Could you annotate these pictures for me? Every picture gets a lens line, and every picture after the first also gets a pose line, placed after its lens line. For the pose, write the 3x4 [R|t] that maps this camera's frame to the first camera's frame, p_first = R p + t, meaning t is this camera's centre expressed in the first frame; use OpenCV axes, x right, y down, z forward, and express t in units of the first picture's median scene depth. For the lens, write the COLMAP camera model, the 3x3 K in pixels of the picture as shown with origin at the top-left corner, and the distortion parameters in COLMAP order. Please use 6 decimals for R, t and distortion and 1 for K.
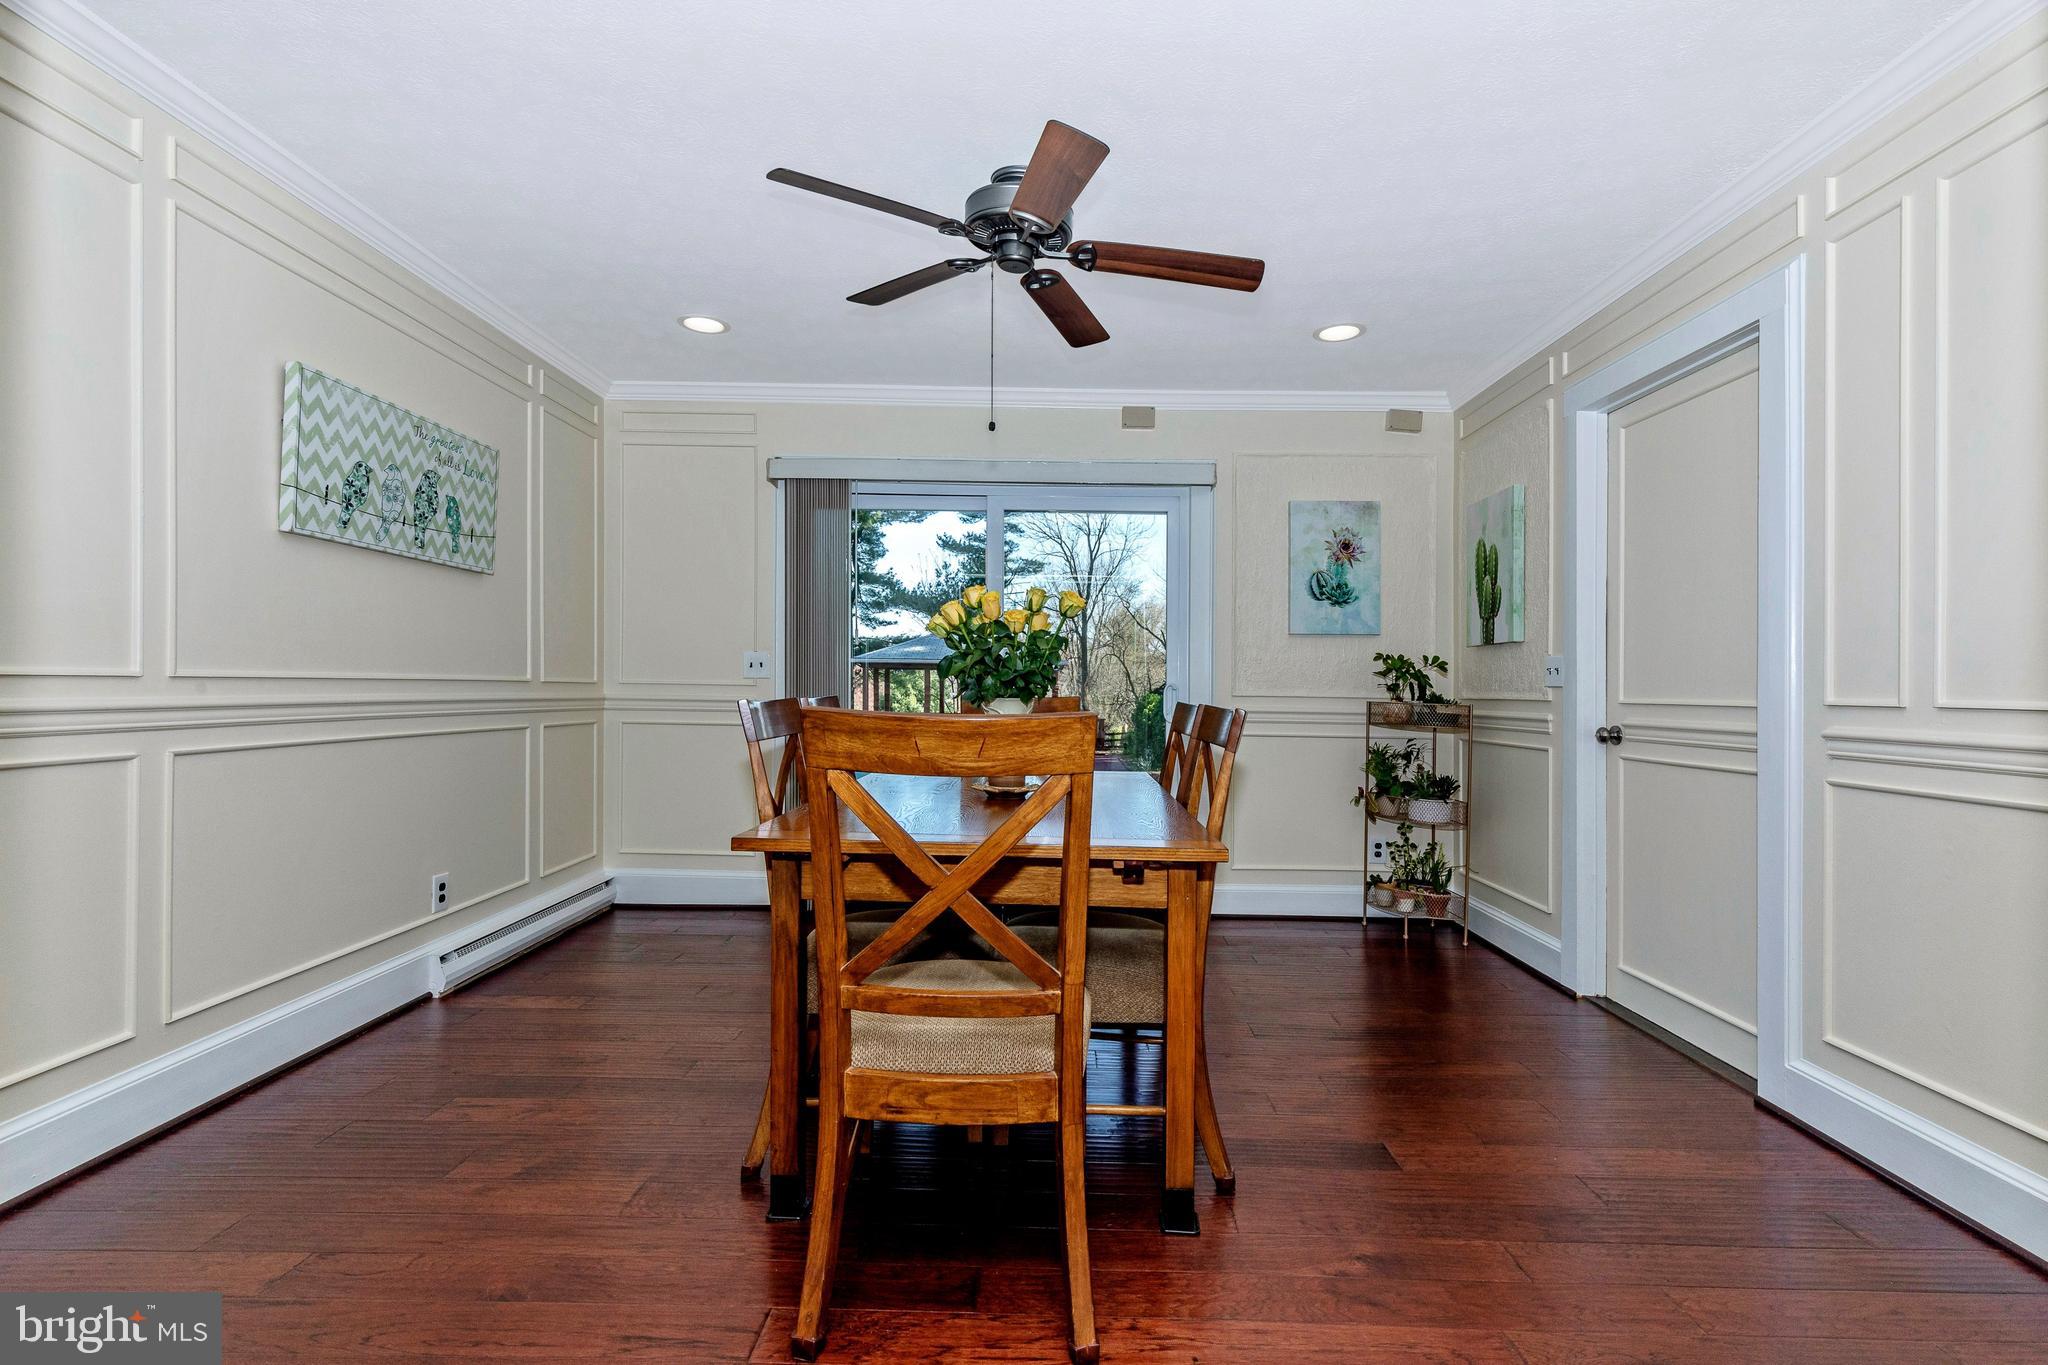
lens RADIAL K [[938.6, 0, 1032.0], [0, 938.6, 673.1], [0, 0, 1]] dist [-0.010023, -0.000442]
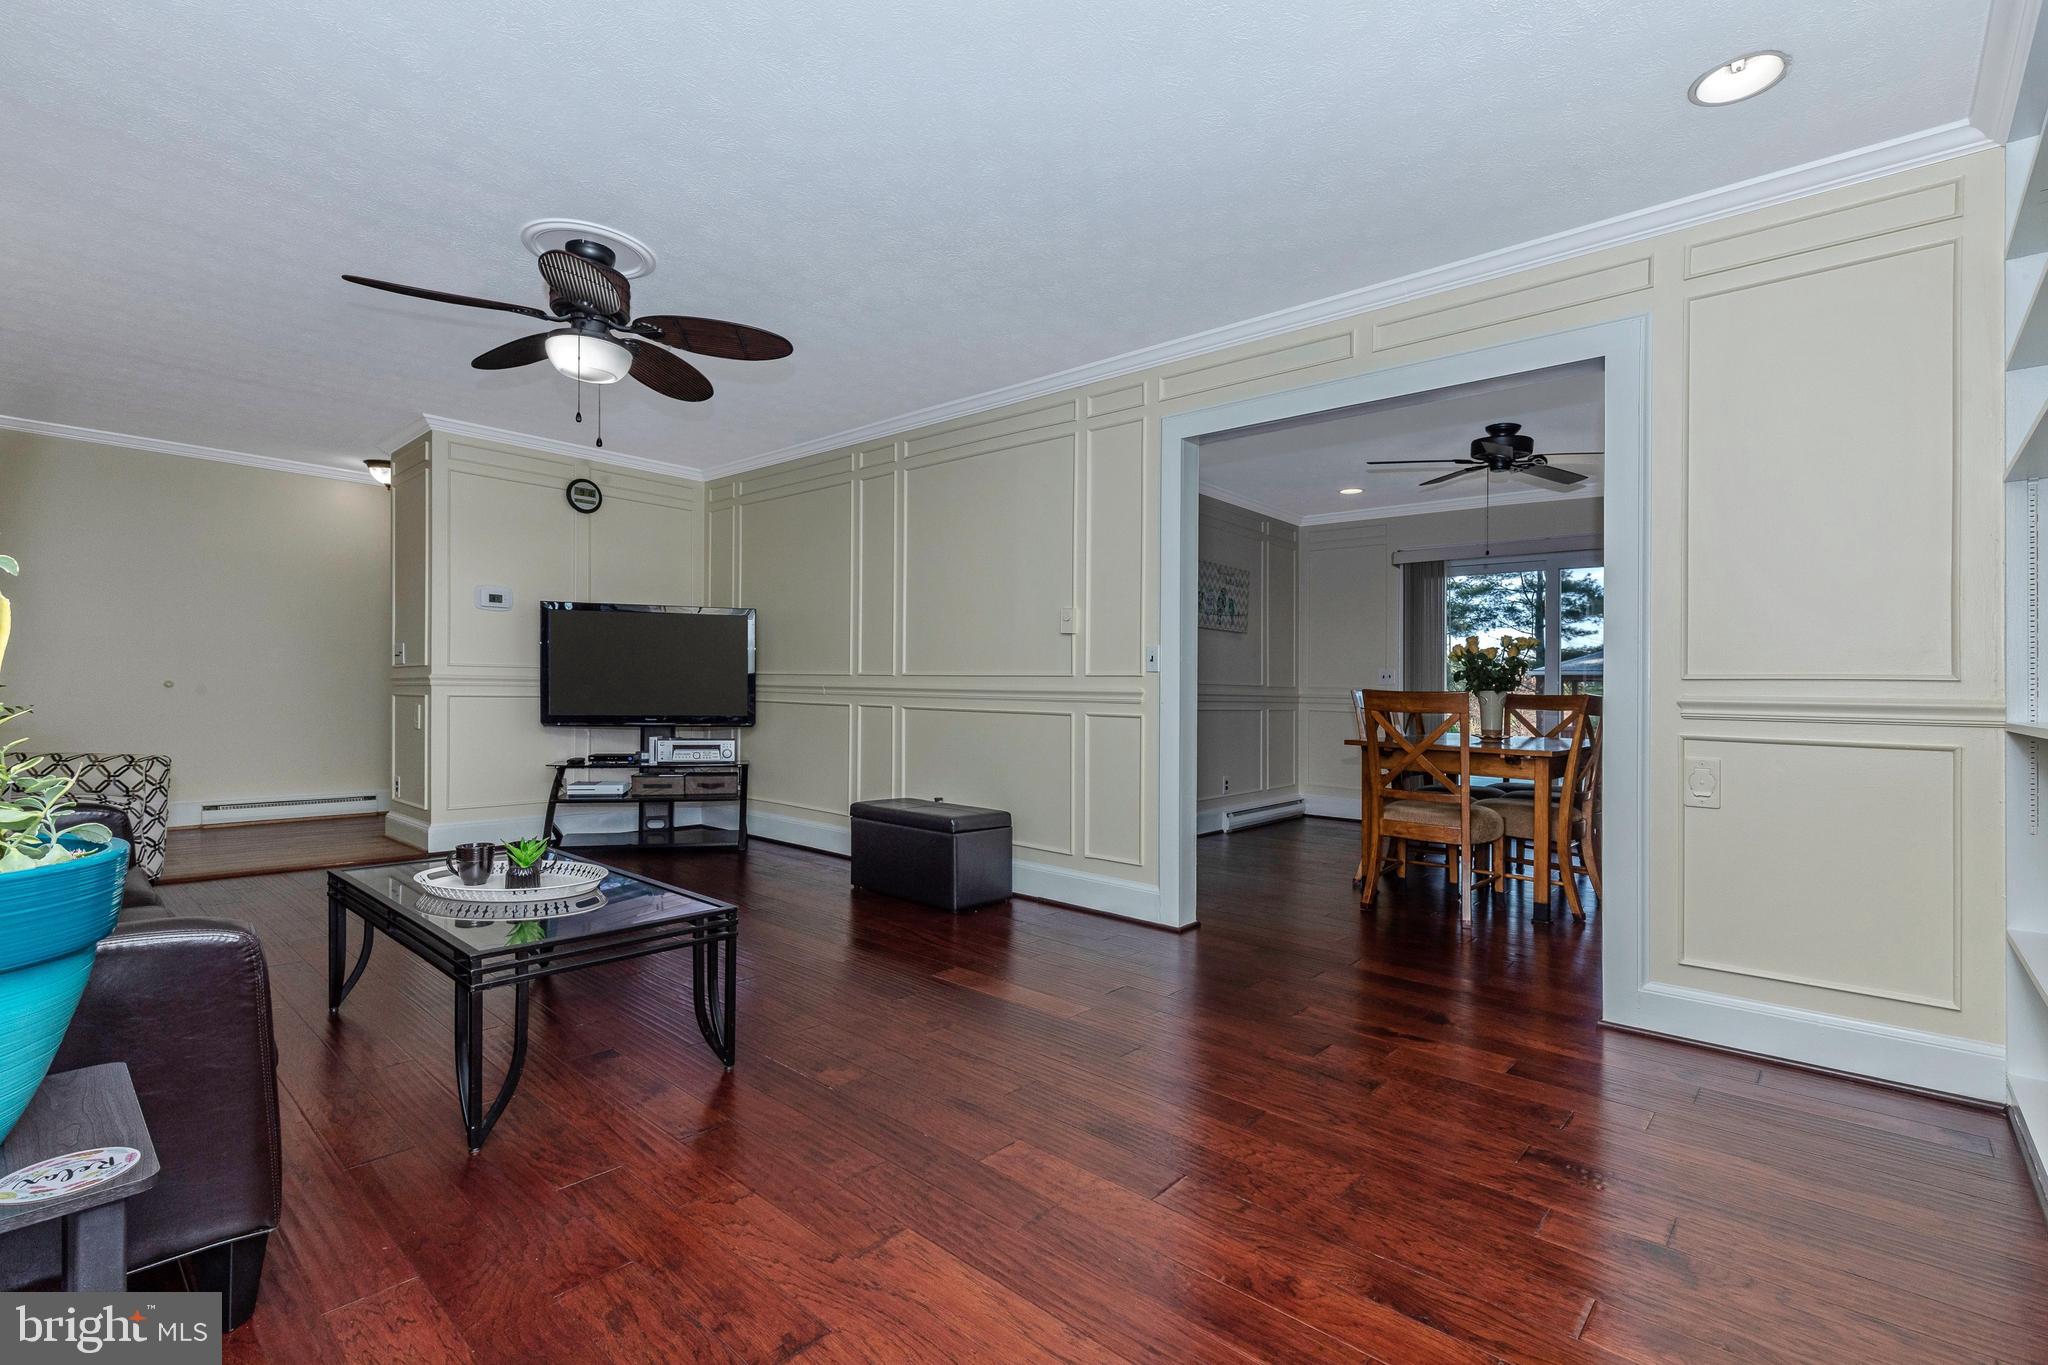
lens RADIAL K [[938.6, 0, 1035.8], [0, 938.6, 685.0], [0, 0, 1]] dist [-0.010023, -0.000442]
pose [[0.765543, -0.002222, -0.643381, 0.415064], [0.000083, 0.999994, -0.003355, 0.014788], [0.643385, 0.002515, 0.765538, -0.927279]]
